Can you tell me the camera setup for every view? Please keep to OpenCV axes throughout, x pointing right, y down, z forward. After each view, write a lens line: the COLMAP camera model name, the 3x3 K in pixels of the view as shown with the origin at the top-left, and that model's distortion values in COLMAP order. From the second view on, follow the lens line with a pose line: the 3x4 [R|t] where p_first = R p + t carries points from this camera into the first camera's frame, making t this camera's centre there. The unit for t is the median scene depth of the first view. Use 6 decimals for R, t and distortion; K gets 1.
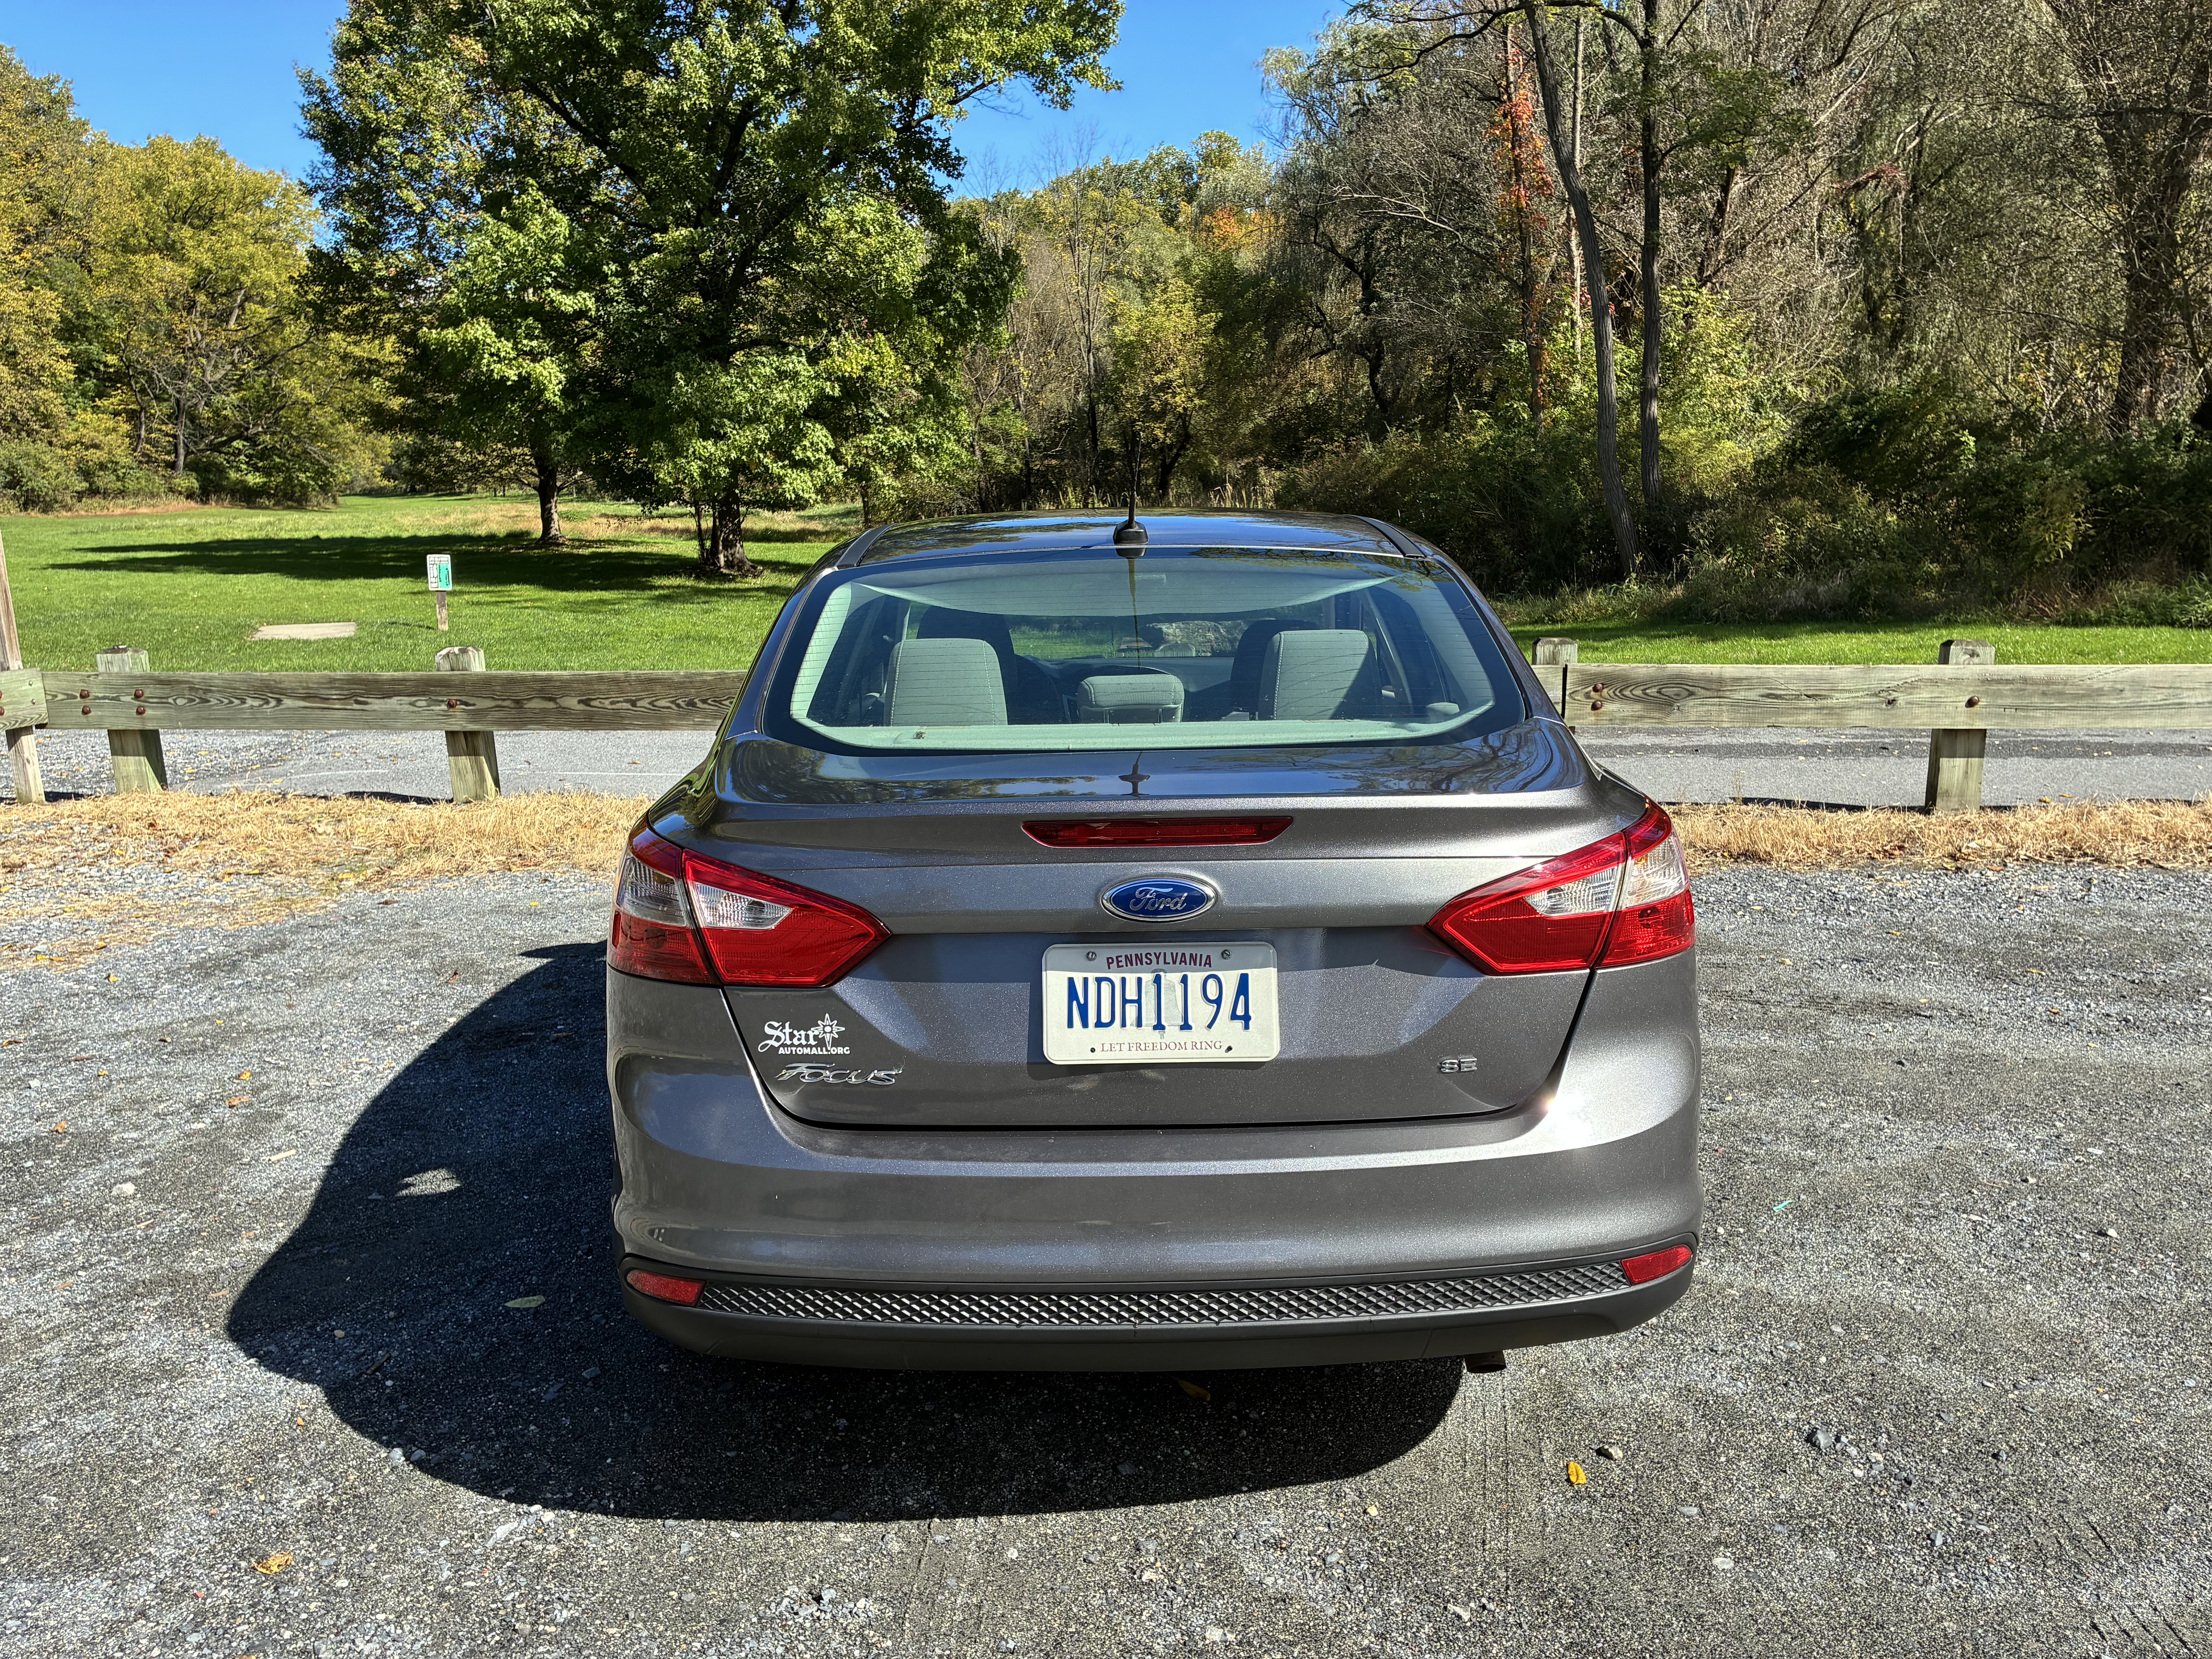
lens RADIAL K [[1710.7, 0, 1106.0], [0, 1710.7, 829.5], [0, 0, 1]] dist [0.037088, -0.036403]
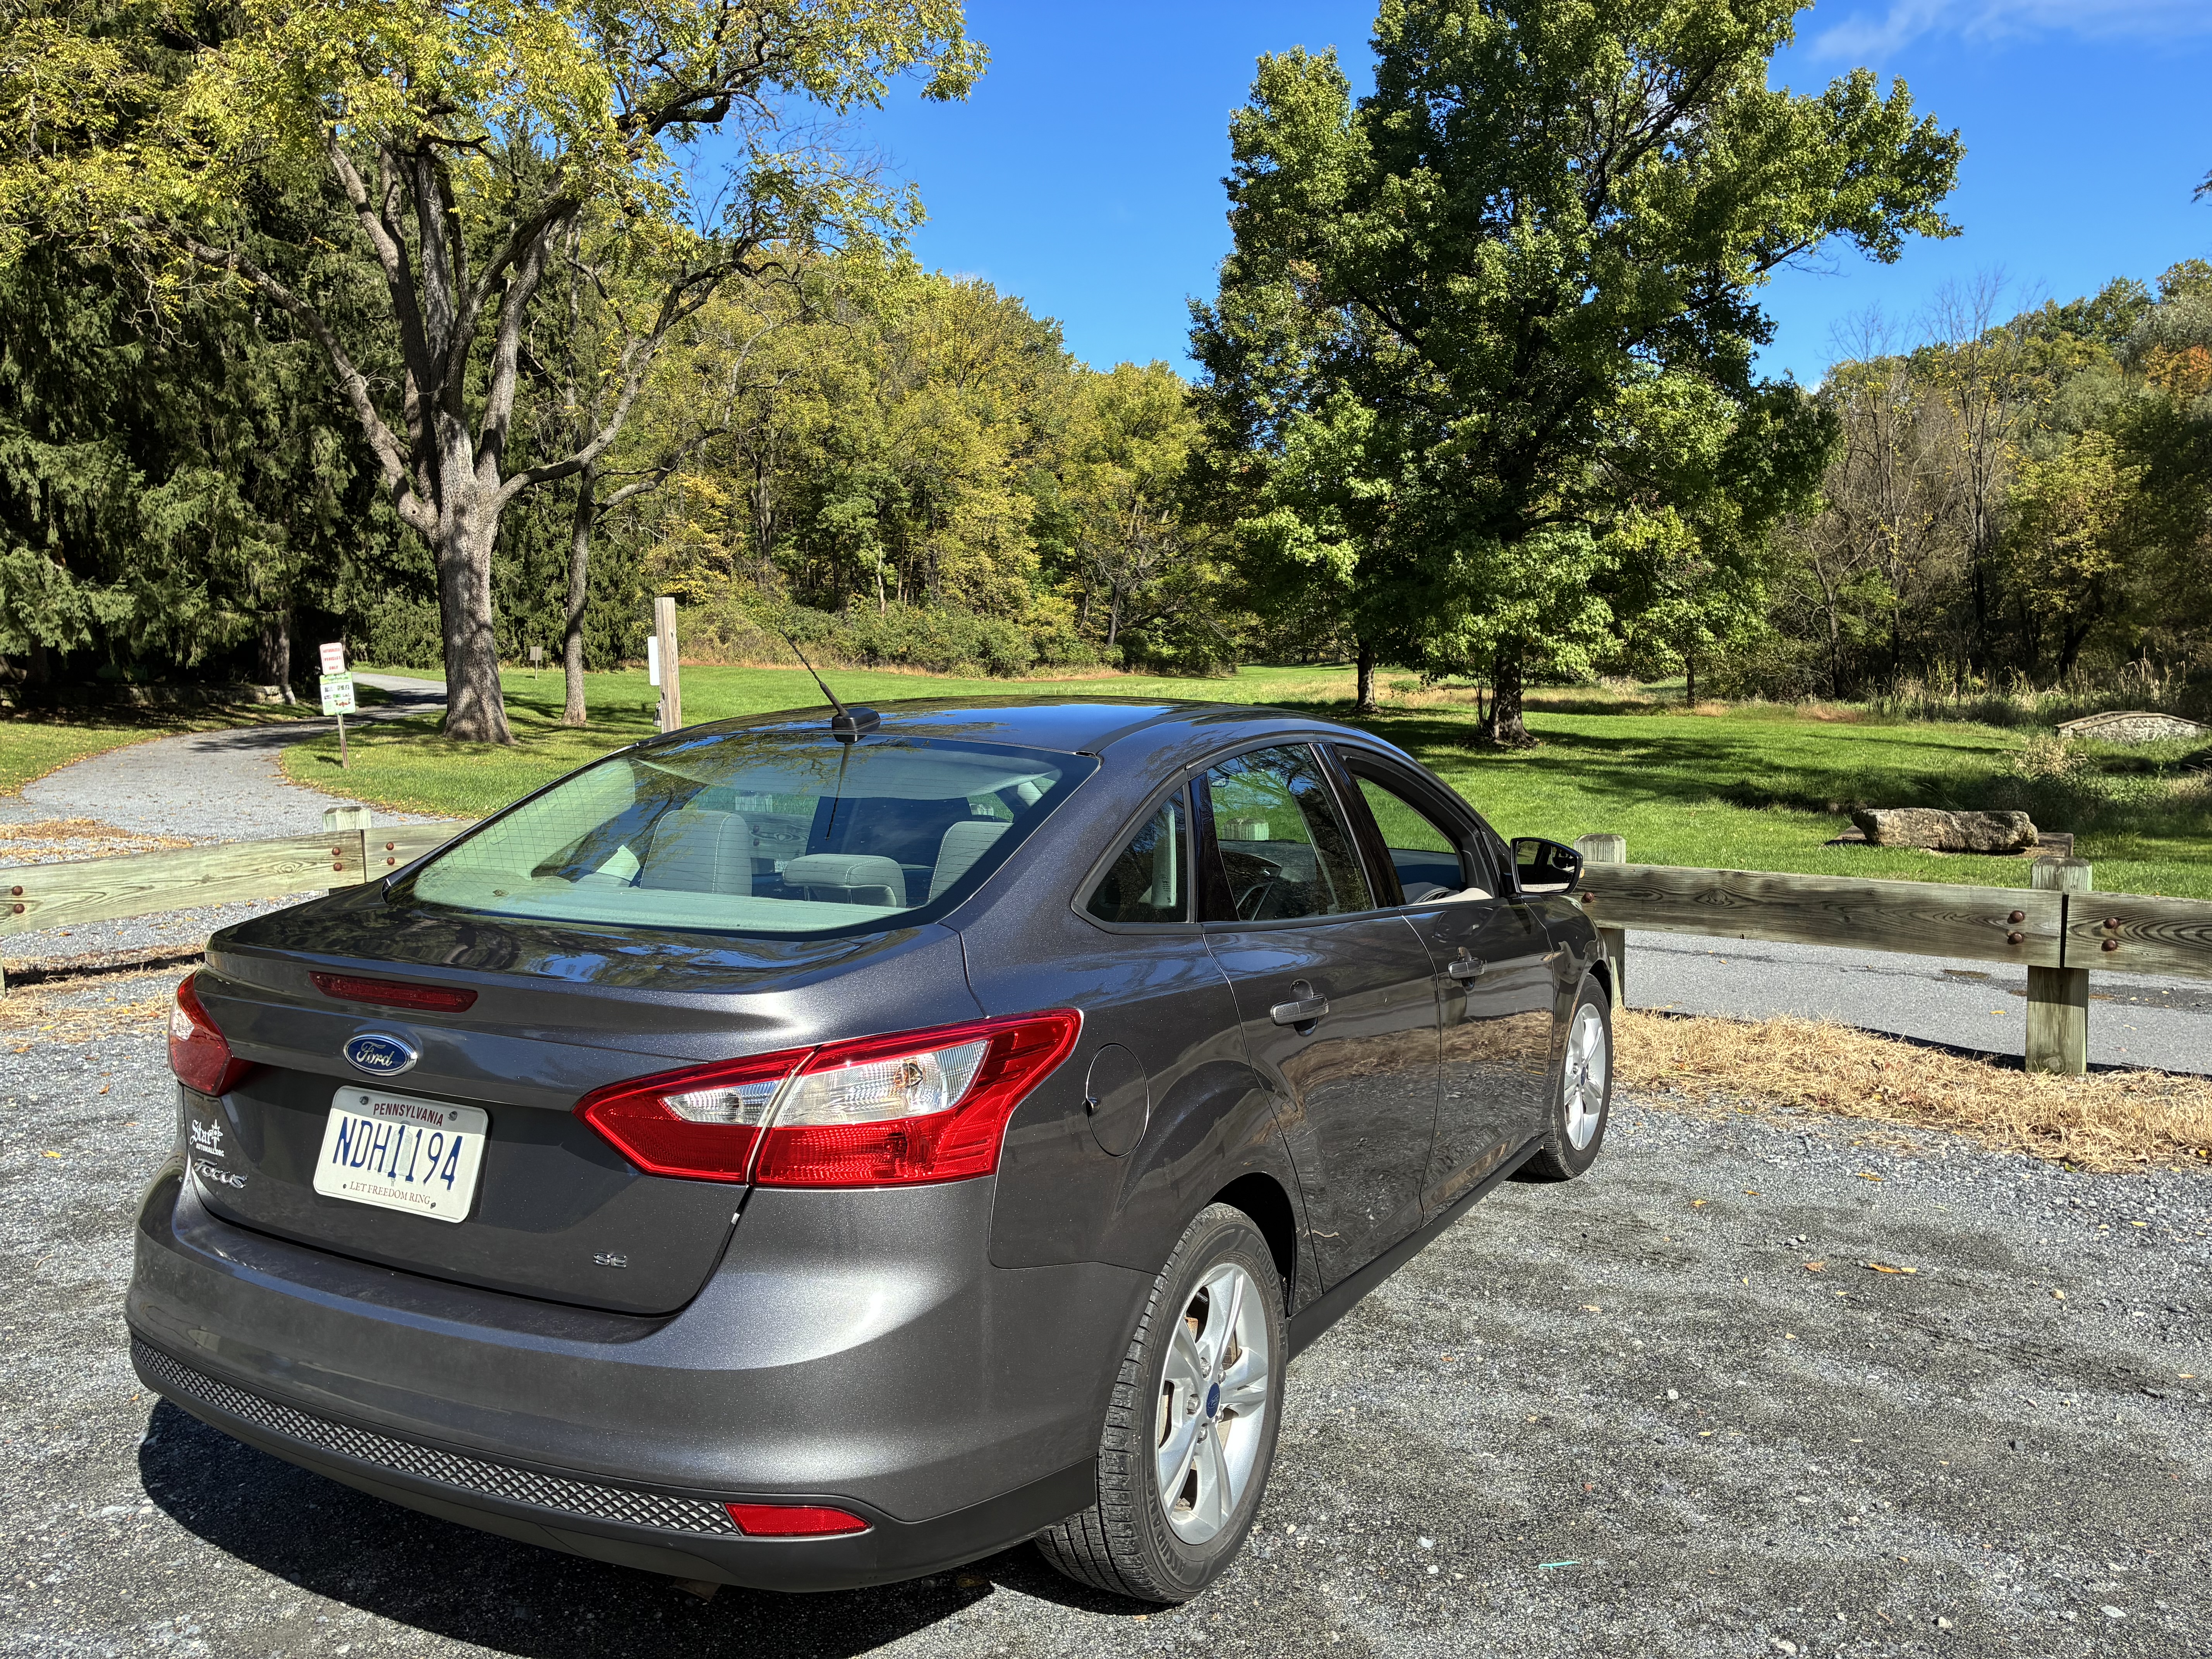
lens RADIAL K [[1710.7, 0, 1106.0], [0, 1710.7, 829.5], [0, 0, 1]] dist [0.037088, -0.036403]
pose [[0.872075, 0.056576, -0.486092, 0.069684], [-0.103432, 0.992164, -0.070086, -0.005272], [0.478317, 0.111398, 0.871093, 0.018089]]
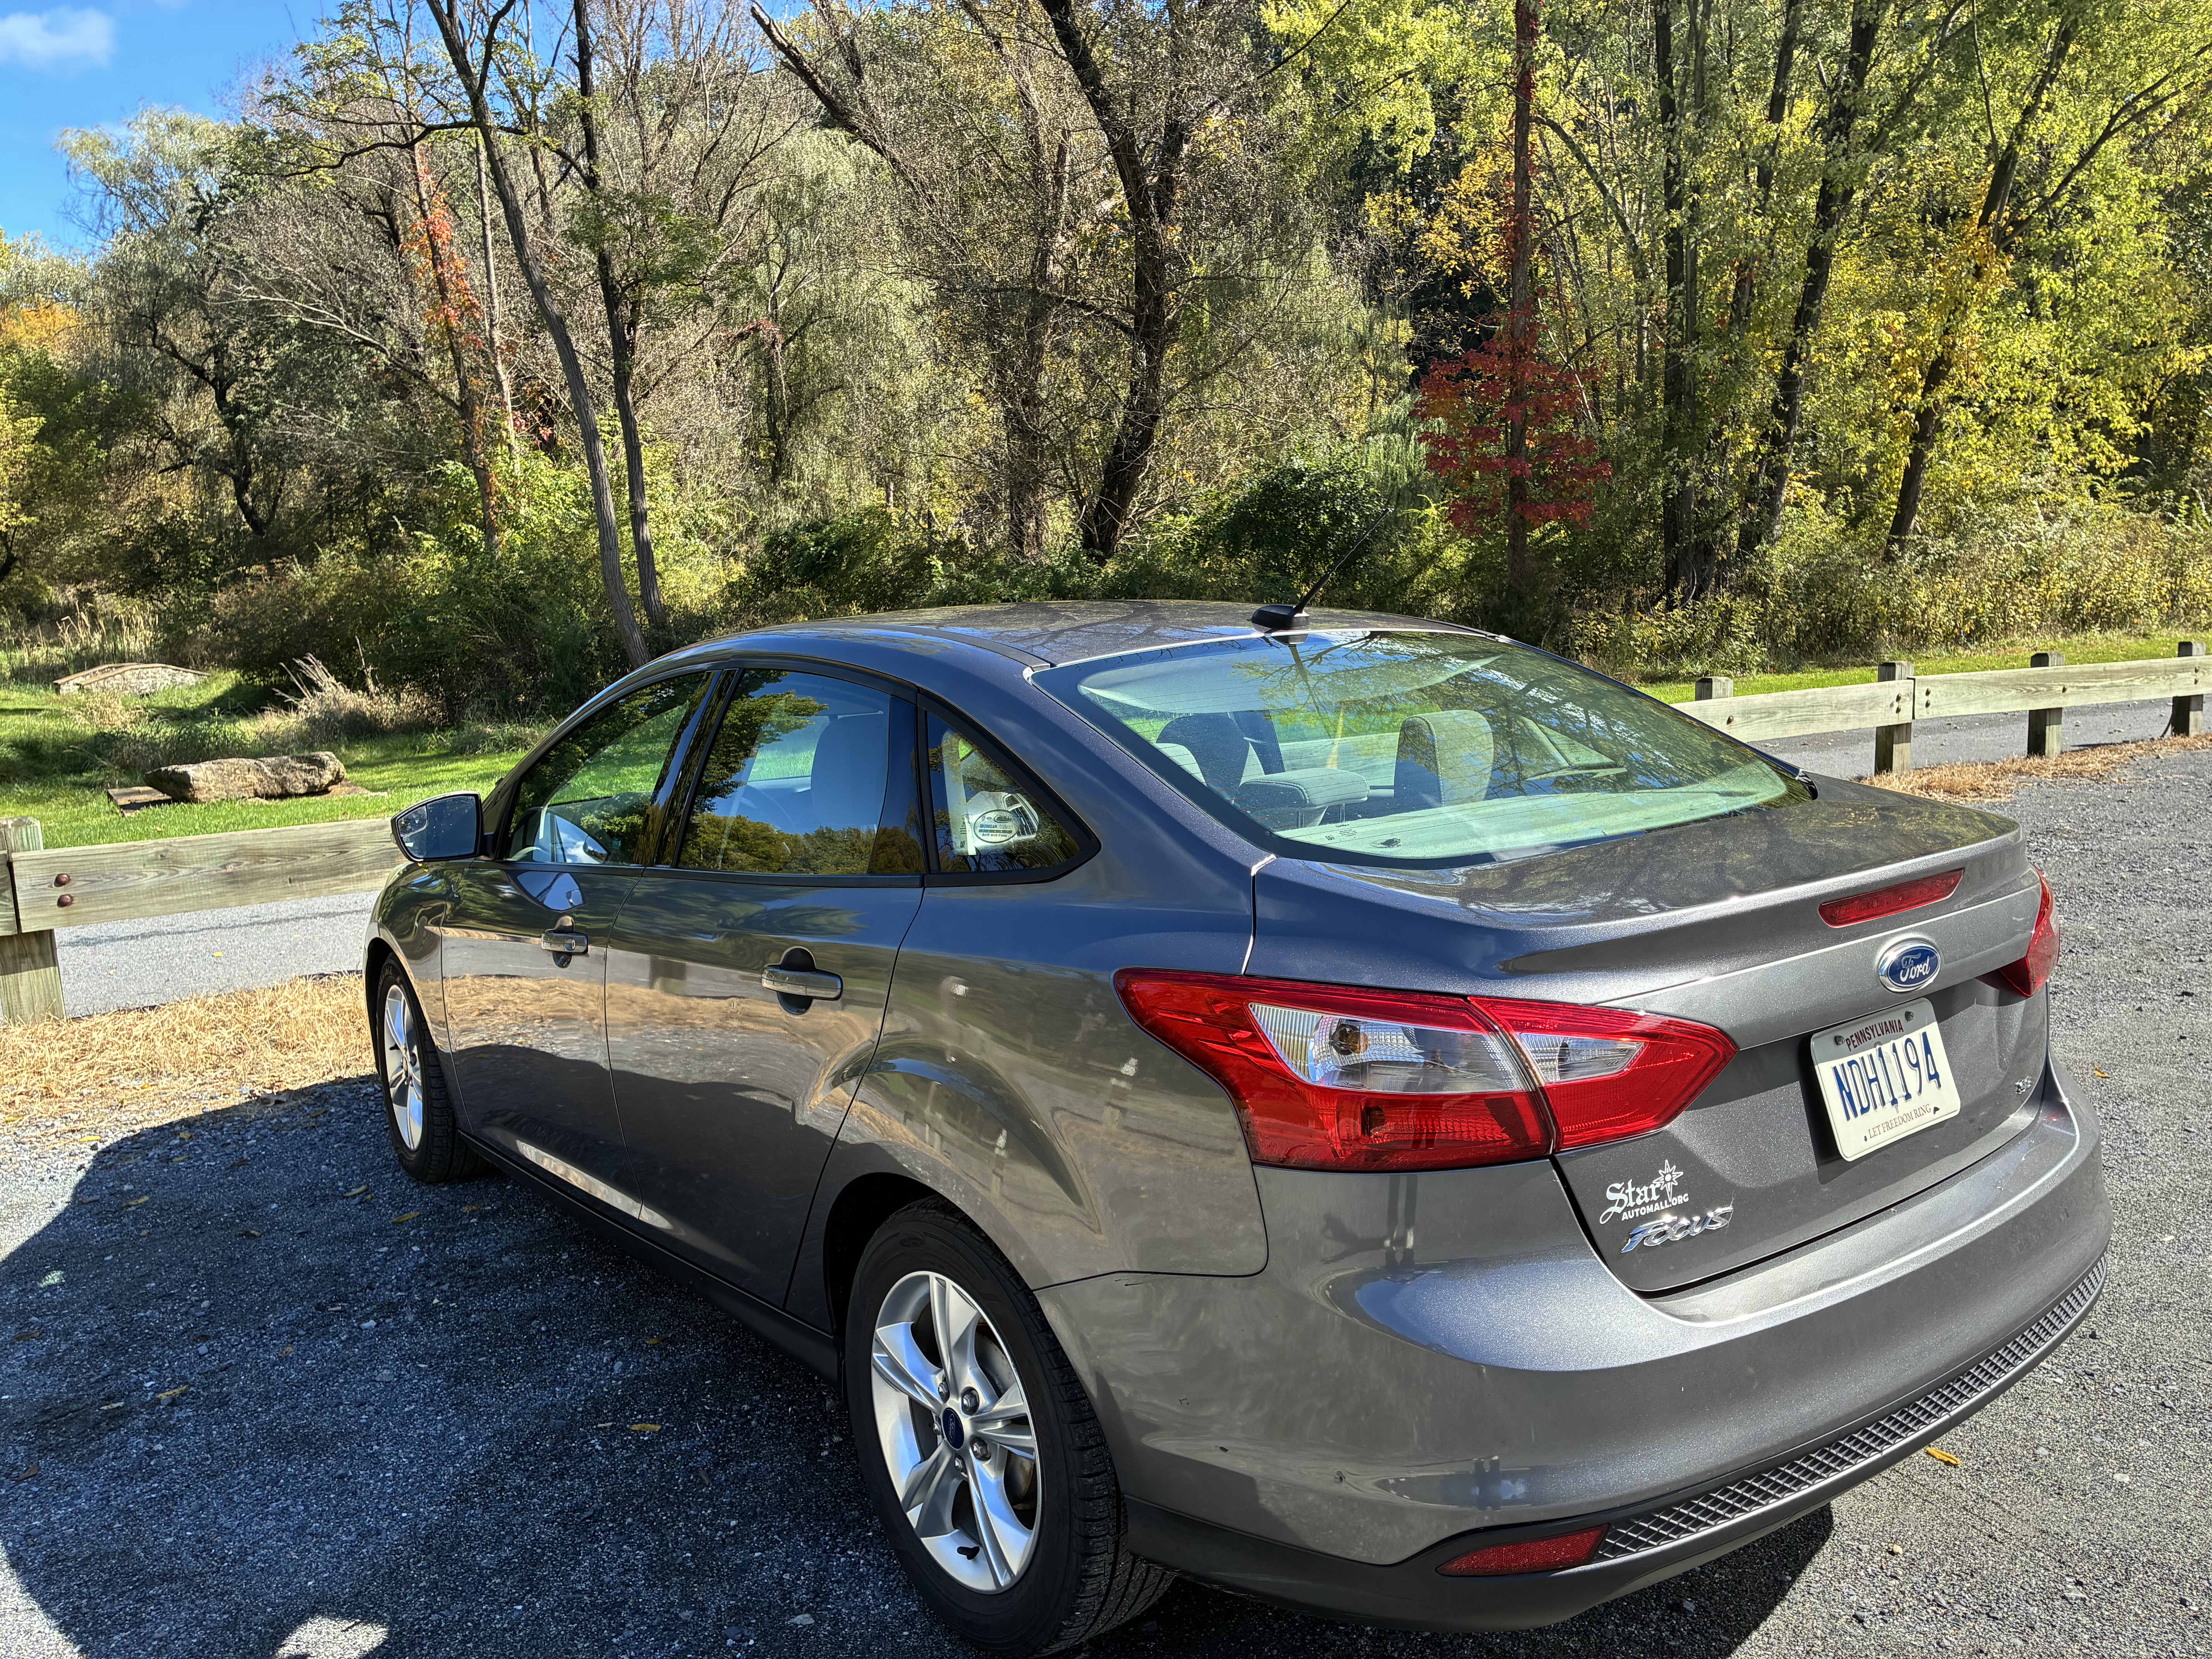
lens RADIAL K [[1674.1, 0, 1092.9], [0, 1674.1, 833.5], [0, 0, 1]] dist [0.108635, -0.125848]
pose [[0.801194, -0.098673, 0.590213, -0.065836], [0.137888, 0.990212, -0.021633, -0.005670], [-0.582301, 0.098716, 0.806957, 0.034772]]
